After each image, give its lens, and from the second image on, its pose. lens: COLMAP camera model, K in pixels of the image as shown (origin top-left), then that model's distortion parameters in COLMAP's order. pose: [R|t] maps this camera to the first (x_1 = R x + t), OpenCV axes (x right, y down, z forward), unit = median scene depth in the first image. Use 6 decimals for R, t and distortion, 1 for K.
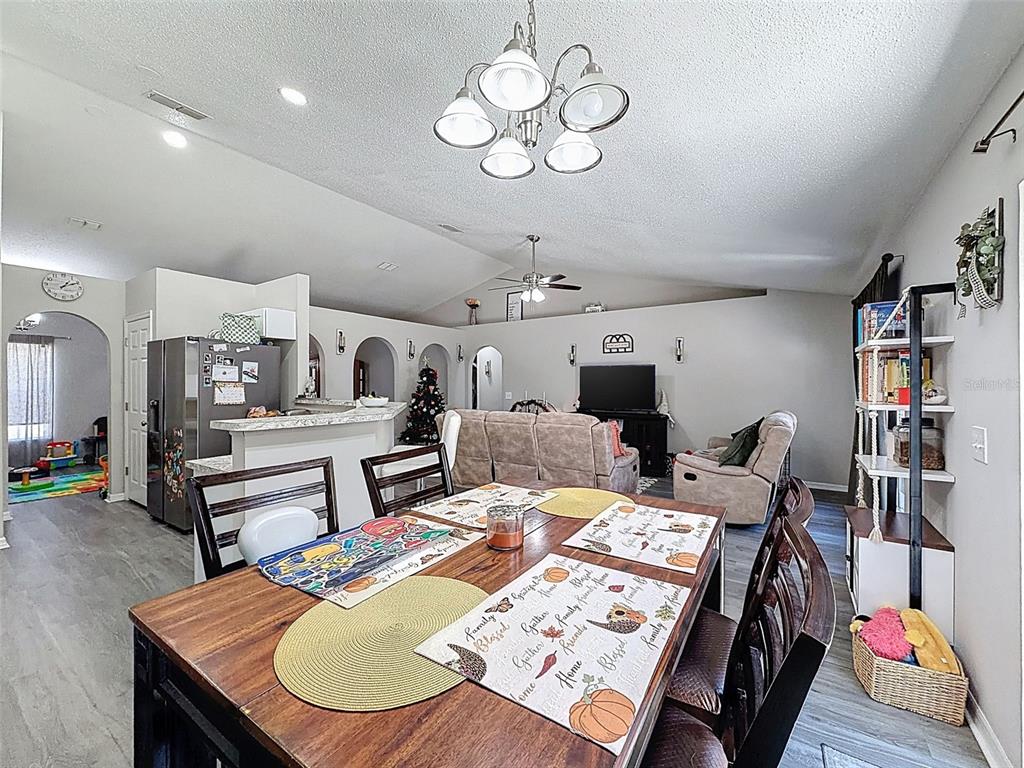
lens RADIAL K [[414.5, 0, 510.9], [0, 414.5, 383.7], [0, 0, 1]] dist [0.000516, 0.000048]
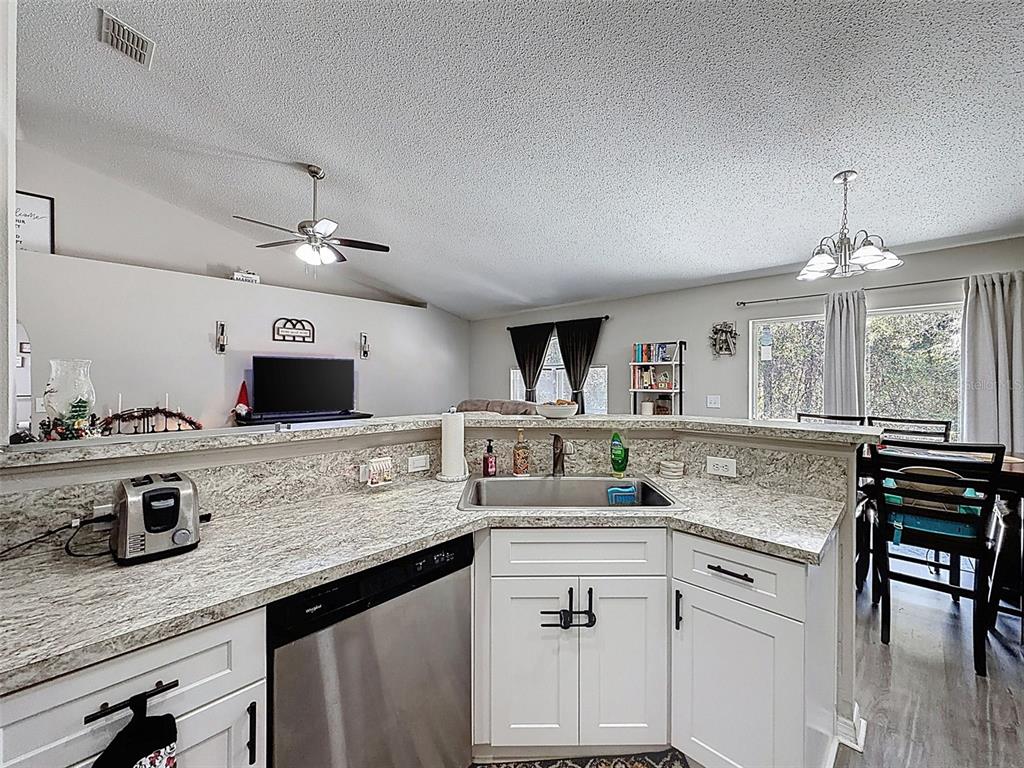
lens RADIAL K [[414.5, 0, 510.9], [0, 414.5, 383.7], [0, 0, 1]] dist [0.000516, 0.000048]
pose [[0.182283, -0.012100, 0.983172, -0.467634], [0.000483, 0.999925, 0.012216, -0.003087], [-0.983246, -0.001751, 0.182276, 0.451644]]
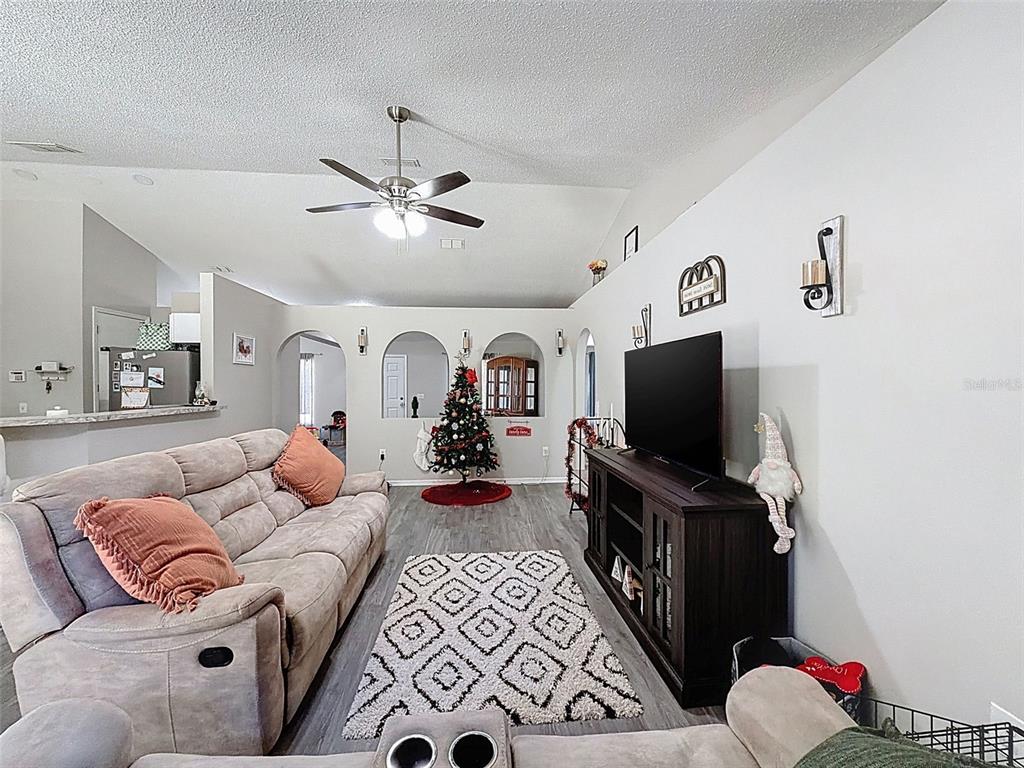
lens RADIAL K [[414.5, 0, 510.9], [0, 414.5, 383.7], [0, 0, 1]] dist [0.000516, 0.000048]
pose [[0.634140, -0.002593, -0.773214, 0.454622], [0.001075, 0.999996, -0.002471, -0.005473], [0.773217, 0.000735, 0.634141, 0.636037]]
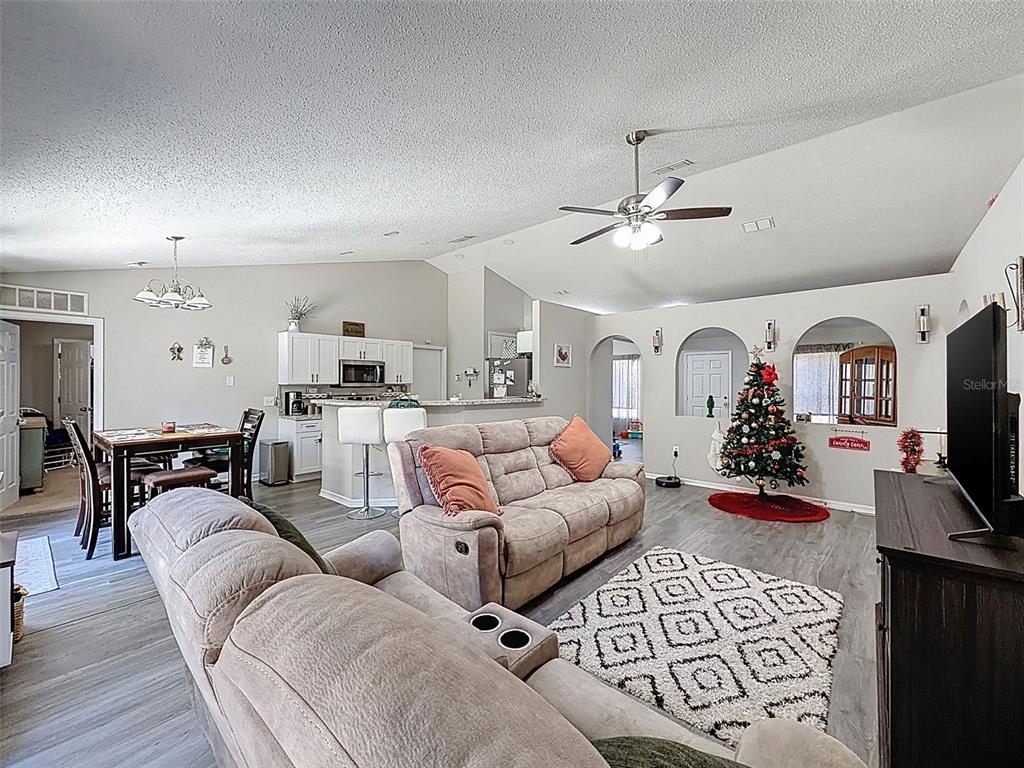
lens RADIAL K [[417.3, 0, 512.0], [0, 417.3, 379.0], [0, 0, 1]] dist [0.000462, -0.000032]
pose [[-0.124267, -0.008958, -0.992208, 0.539411], [-0.002142, 0.999959, -0.008759, -0.005714], [0.992247, 0.001036, -0.124281, 0.738826]]
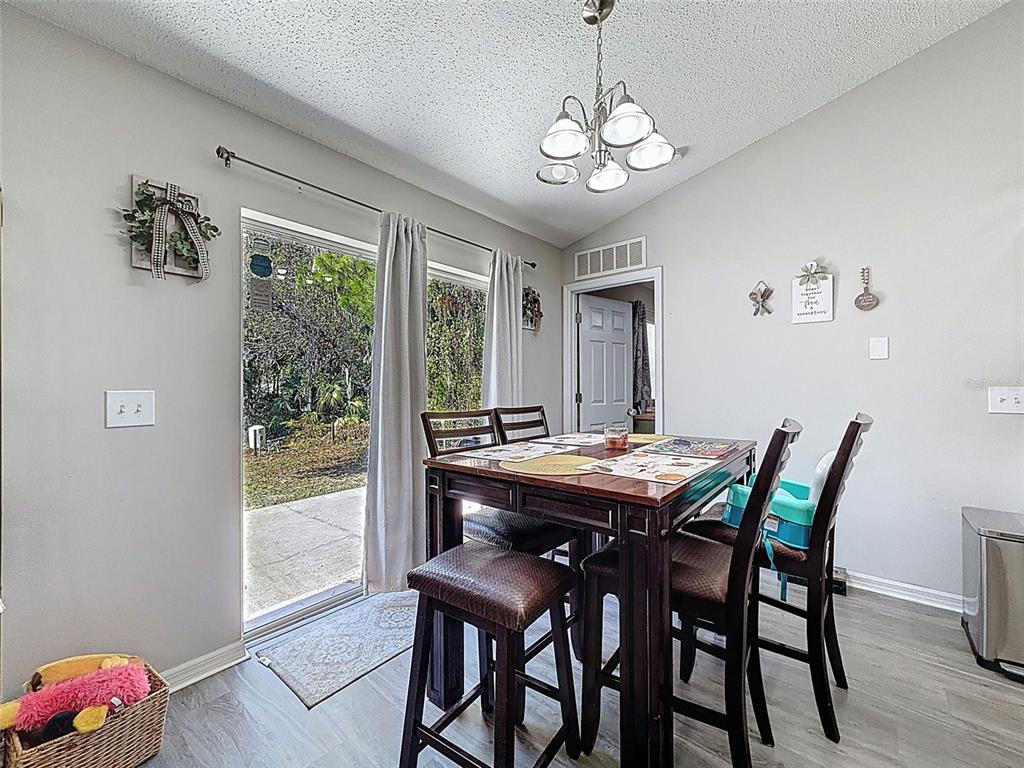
lens RADIAL K [[414.5, 0, 510.9], [0, 414.5, 383.7], [0, 0, 1]] dist [0.000516, 0.000048]
pose [[-0.994003, 0.005263, 0.109225, 0.040047], [0.004524, 0.999965, -0.007012, 0.024491], [-0.109258, -0.006476, -0.993992, 0.451664]]
